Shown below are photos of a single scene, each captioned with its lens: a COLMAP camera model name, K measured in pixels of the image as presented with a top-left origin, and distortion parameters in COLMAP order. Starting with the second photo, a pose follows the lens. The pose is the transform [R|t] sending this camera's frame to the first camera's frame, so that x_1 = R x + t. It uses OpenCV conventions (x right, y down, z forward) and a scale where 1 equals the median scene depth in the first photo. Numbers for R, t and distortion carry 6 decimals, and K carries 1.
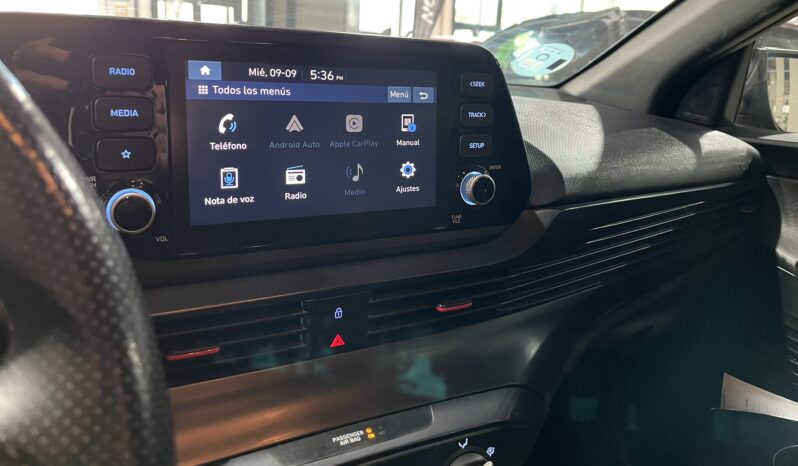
lens RADIAL K [[612.8, 0, 385.3], [0, 612.8, 191.0], [0, 0, 1]] dist [0.050649, -0.079101]
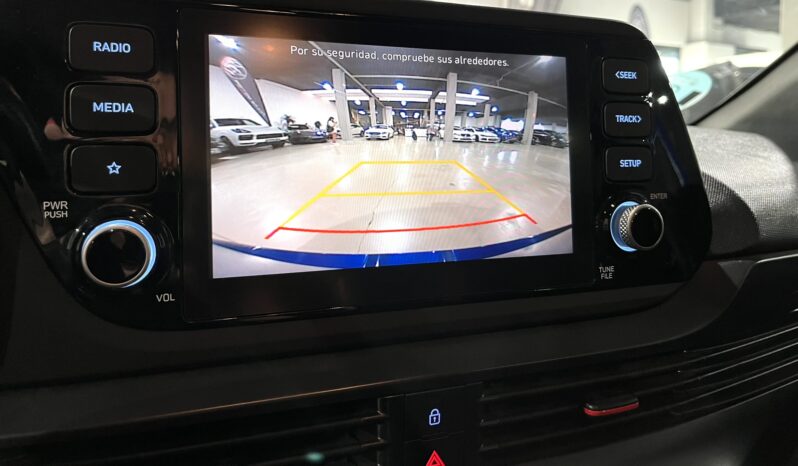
lens RADIAL K [[667.7, 0, 386.3], [0, 667.7, 200.5], [0, 0, 1]] dist [0.013363, -0.023762]
pose [[0.992808, -0.030910, -0.115656, -0.034259], [0.017103, 0.992804, -0.118521, 0.048982], [0.118487, 0.115691, 0.986193, 0.243823]]
